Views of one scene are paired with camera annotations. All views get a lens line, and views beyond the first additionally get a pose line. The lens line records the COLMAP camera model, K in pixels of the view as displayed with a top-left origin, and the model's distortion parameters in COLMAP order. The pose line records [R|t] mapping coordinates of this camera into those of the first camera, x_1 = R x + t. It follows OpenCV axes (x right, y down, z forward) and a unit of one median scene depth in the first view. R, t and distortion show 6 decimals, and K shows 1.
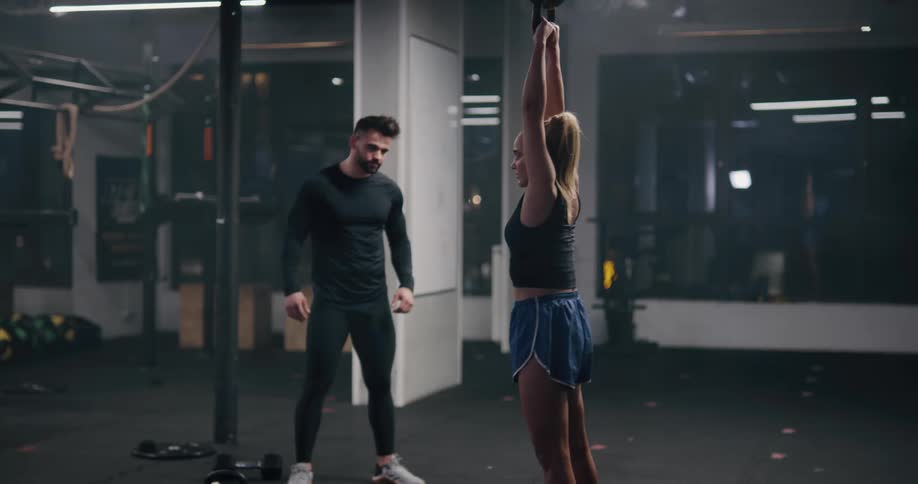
lens RADIAL K [[1564.5, 0, 460.1], [0, 1564.5, 238.8], [0, 0, 1]] dist [0.059268, 0.000000]
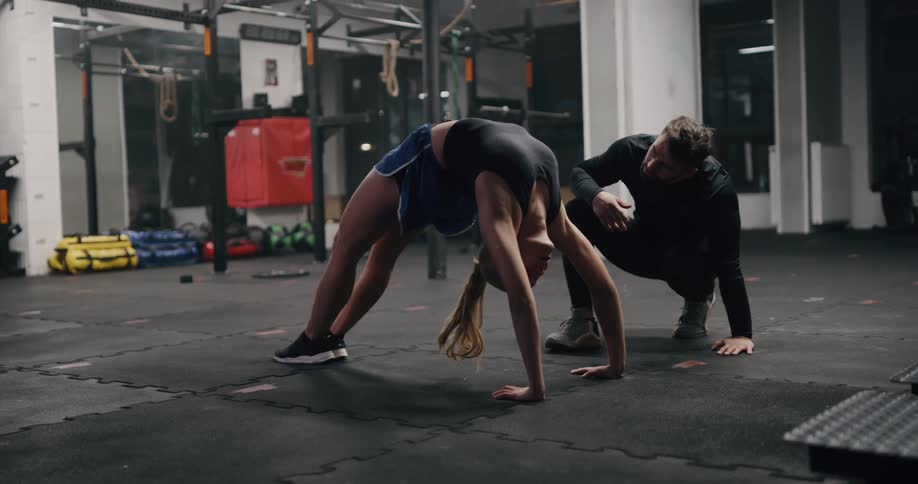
lens RADIAL K [[1099.1, 0, 450.2], [0, 1099.1, 243.4], [0, 0, 1]] dist [-0.033308, 0.000000]
pose [[0.929834, -0.020910, -0.367384, 0.118028], [0.034911, 0.998894, 0.031505, 0.051636], [0.366318, -0.042120, 0.929536, 0.144886]]
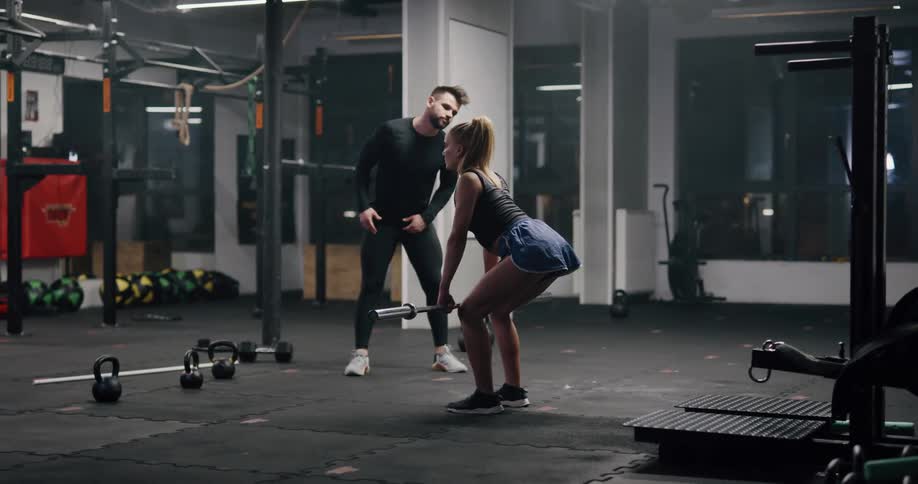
lens RADIAL K [[1564.5, 0, 453.6], [0, 1564.5, 237.7], [0, 0, 1]] dist [0.059268, 0.000000]
pose [[0.988354, -0.000689, -0.152169, 0.125219], [0.000205, 0.999995, -0.003196, 0.032748], [0.152170, 0.003128, 0.988349, -0.143014]]
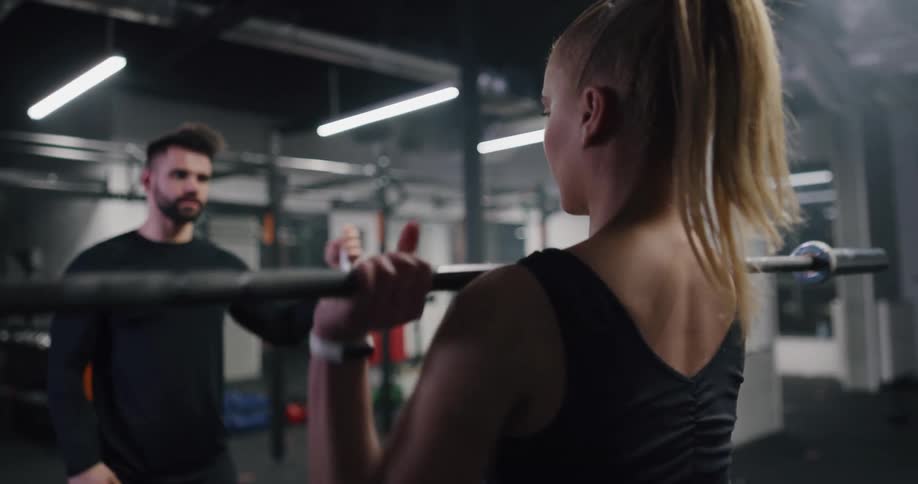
lens RADIAL K [[824.7, 0, 456.2], [0, 824.7, 251.3], [0, 0, 1]] dist [-0.021504, 0.004984]
pose [[0.880790, -0.049362, -0.470928, 0.078428], [0.029850, 0.998362, -0.048817, -0.015146], [0.472566, 0.028940, 0.880820, 0.326072]]
